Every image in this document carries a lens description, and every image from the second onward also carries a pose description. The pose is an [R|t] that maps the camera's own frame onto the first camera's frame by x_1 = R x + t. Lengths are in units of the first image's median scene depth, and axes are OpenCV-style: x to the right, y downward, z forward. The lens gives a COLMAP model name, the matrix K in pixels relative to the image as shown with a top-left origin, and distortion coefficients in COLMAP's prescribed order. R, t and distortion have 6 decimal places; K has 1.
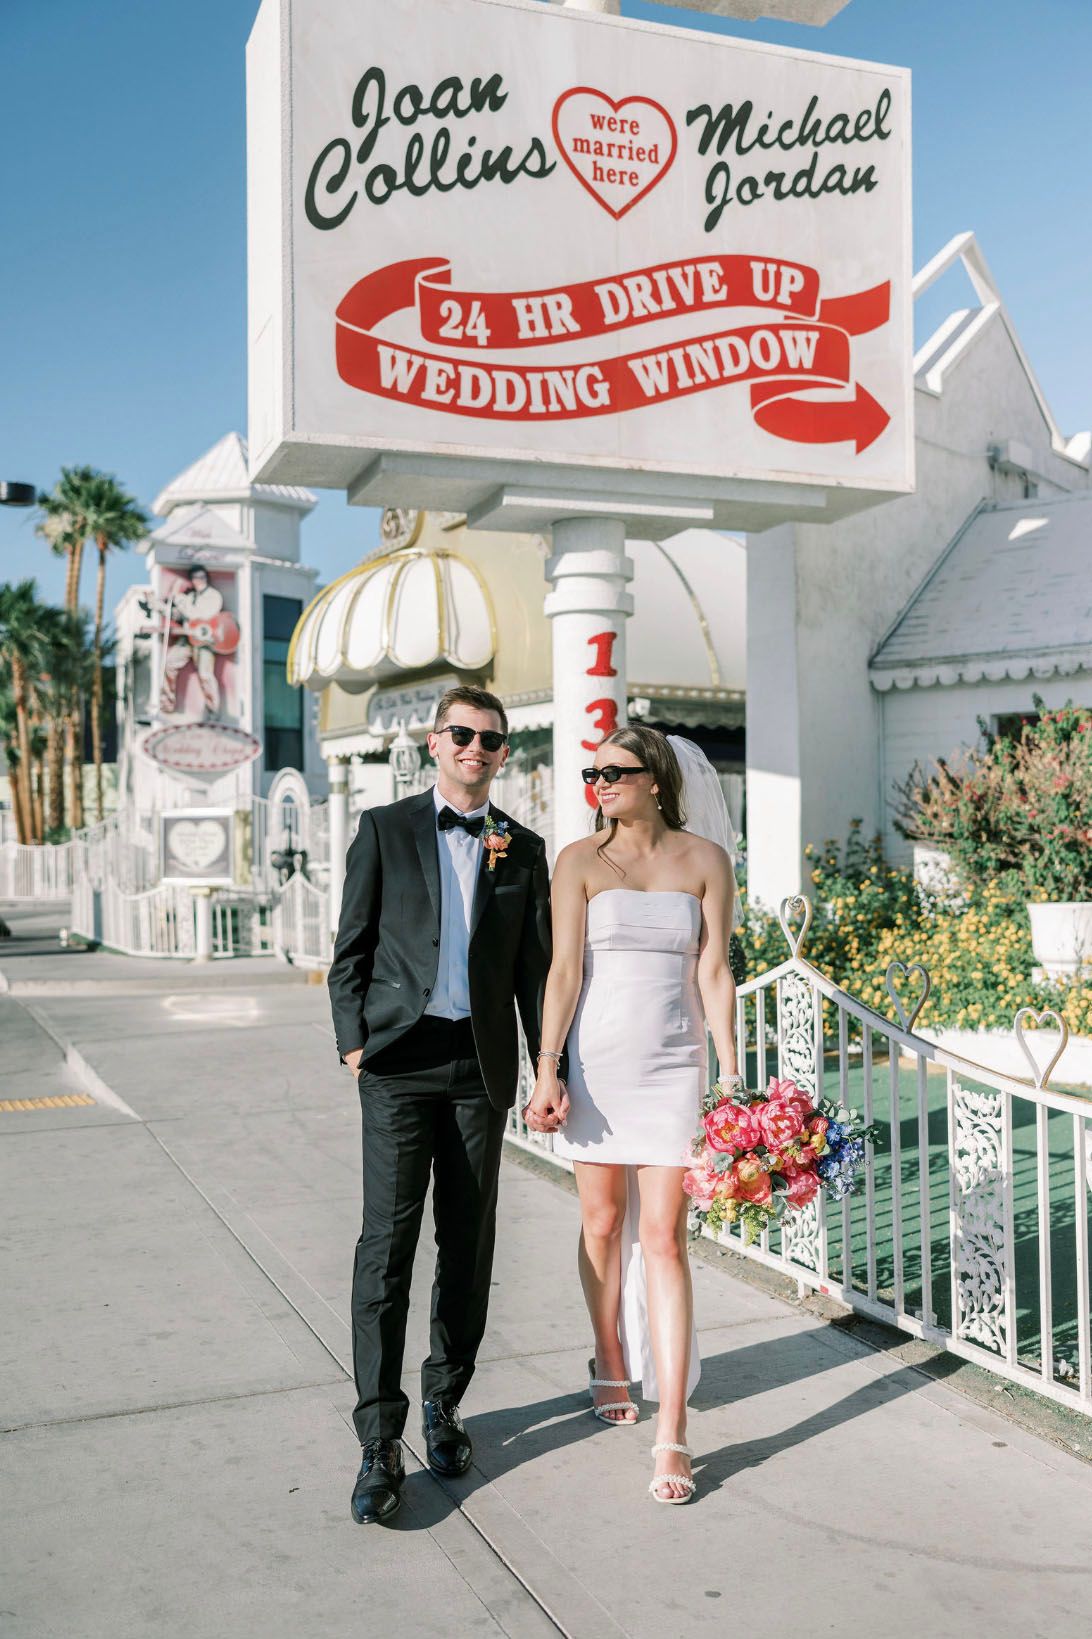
lens RADIAL K [[1708.7, 0, 537.9], [0, 1708.7, 822.4], [0, 0, 1]] dist [0.005973, 0.000000]
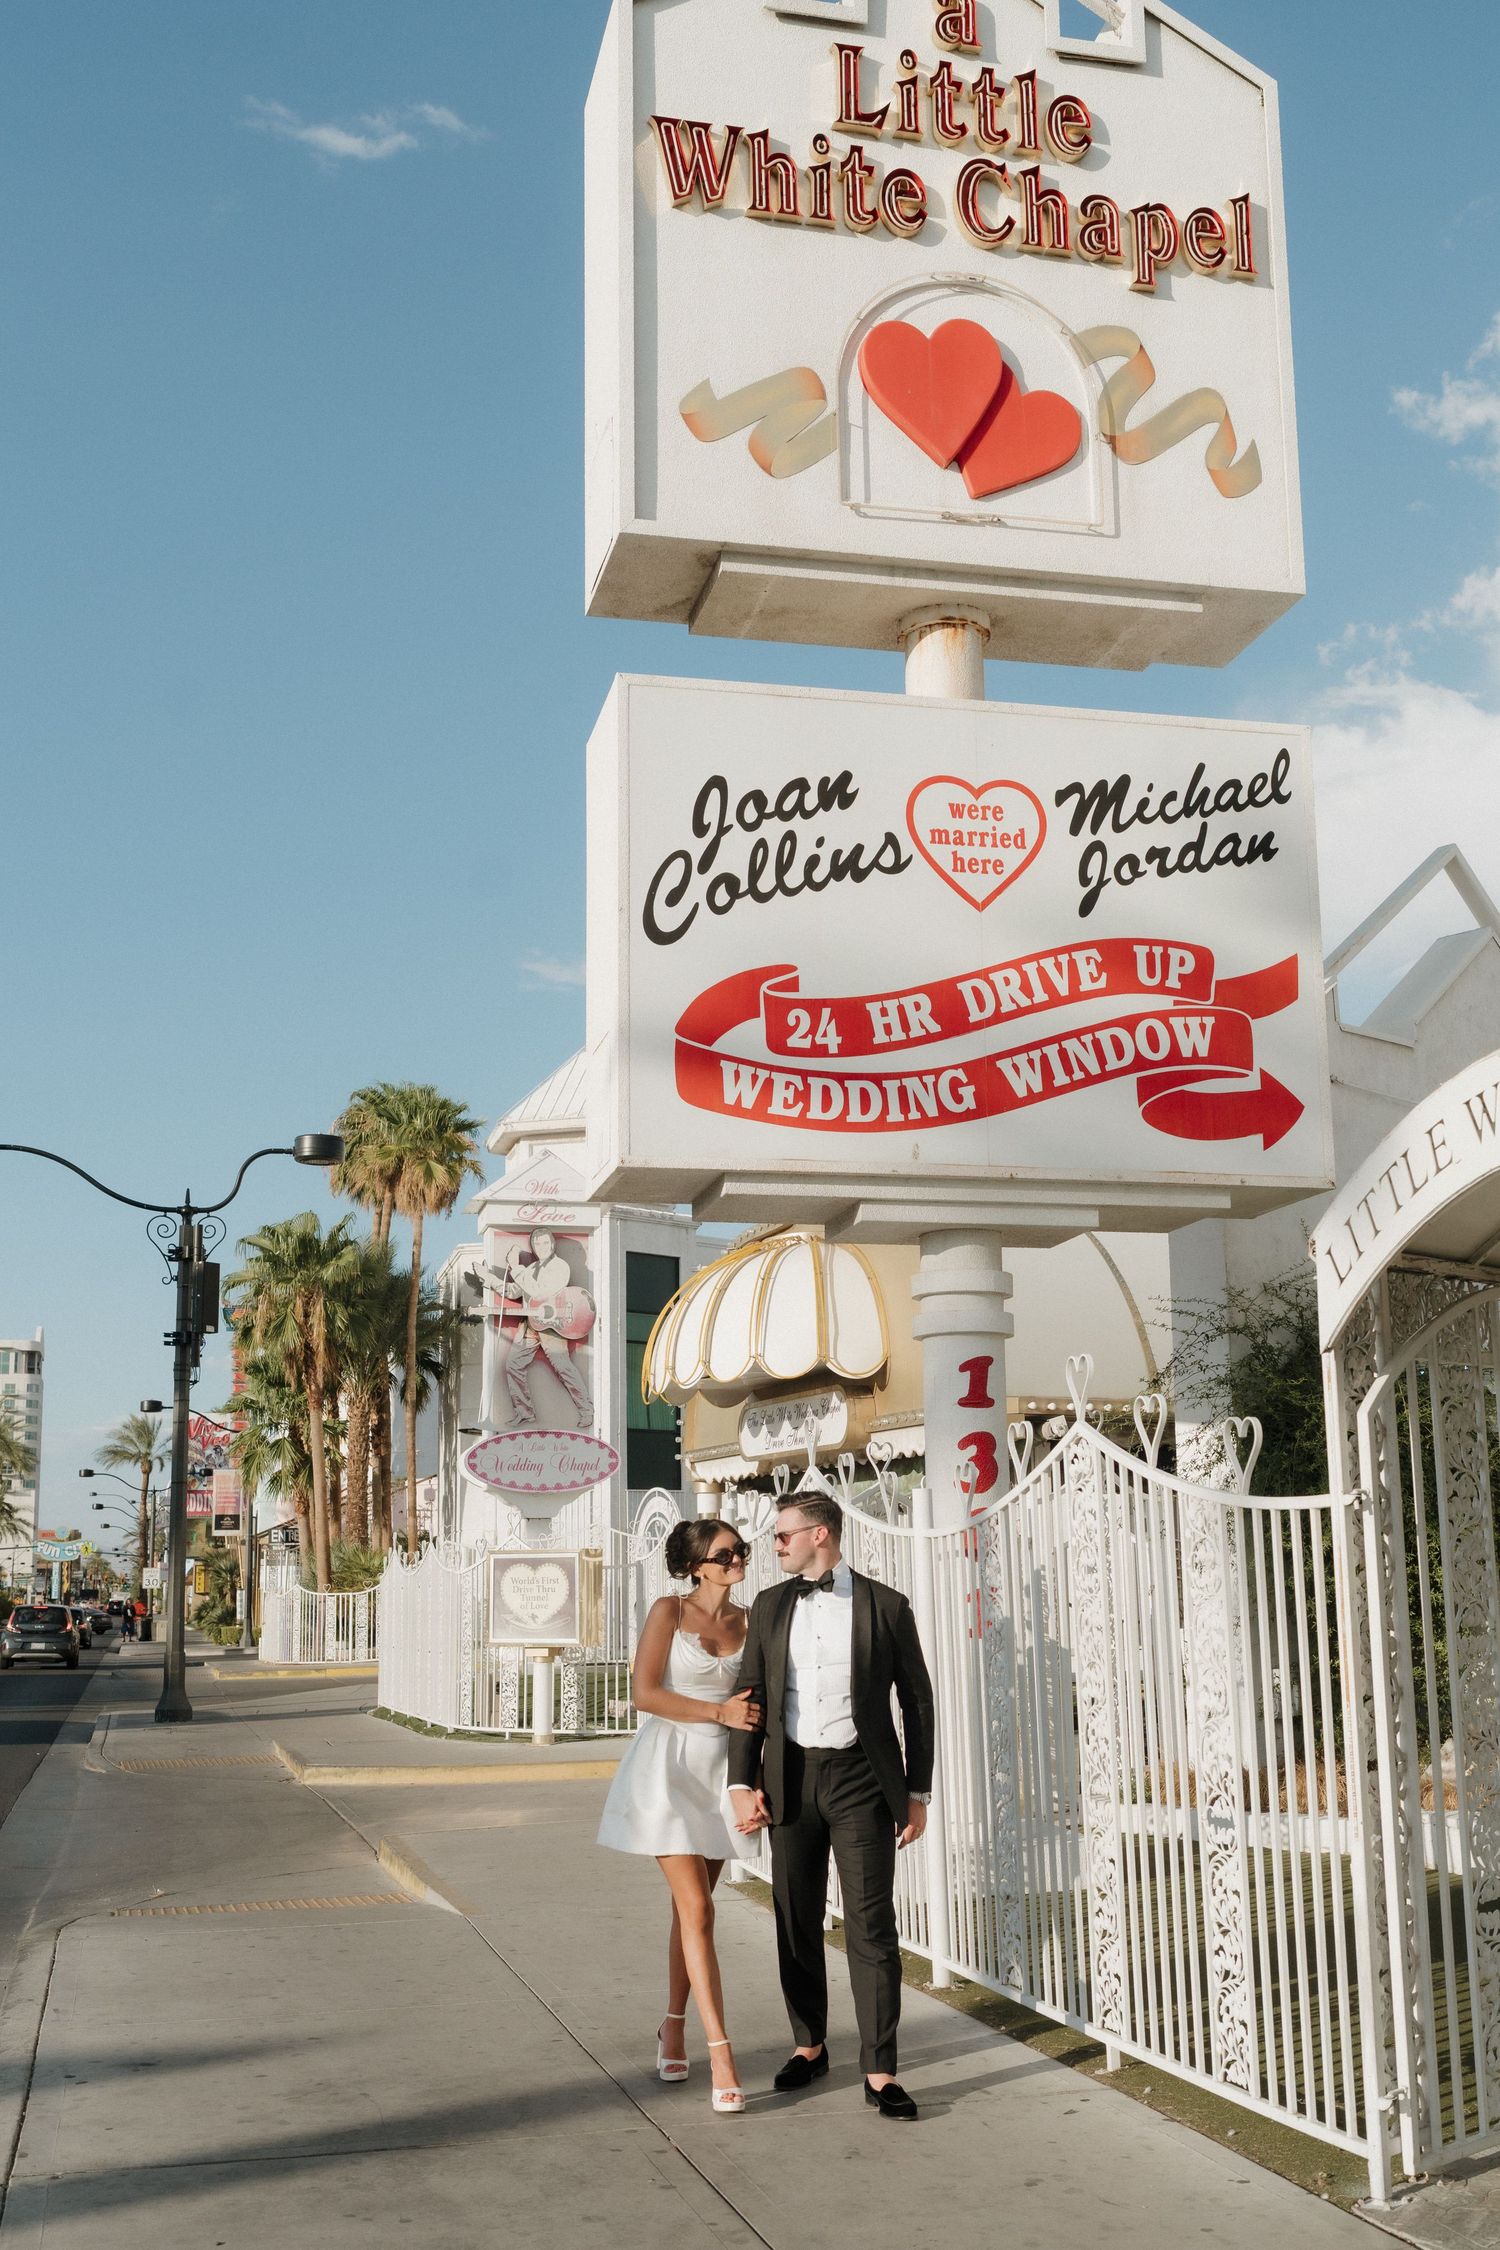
lens RADIAL K [[2540.5, 0, 750.9], [0, 2540.5, 1114.3], [0, 0, 1]] dist [0.022329, 0.000000]
pose [[0.993084, -0.024793, -0.114755, 0.075480], [0.005216, 0.985800, -0.167845, -0.014019], [0.117287, 0.166086, 0.979111, -0.329169]]
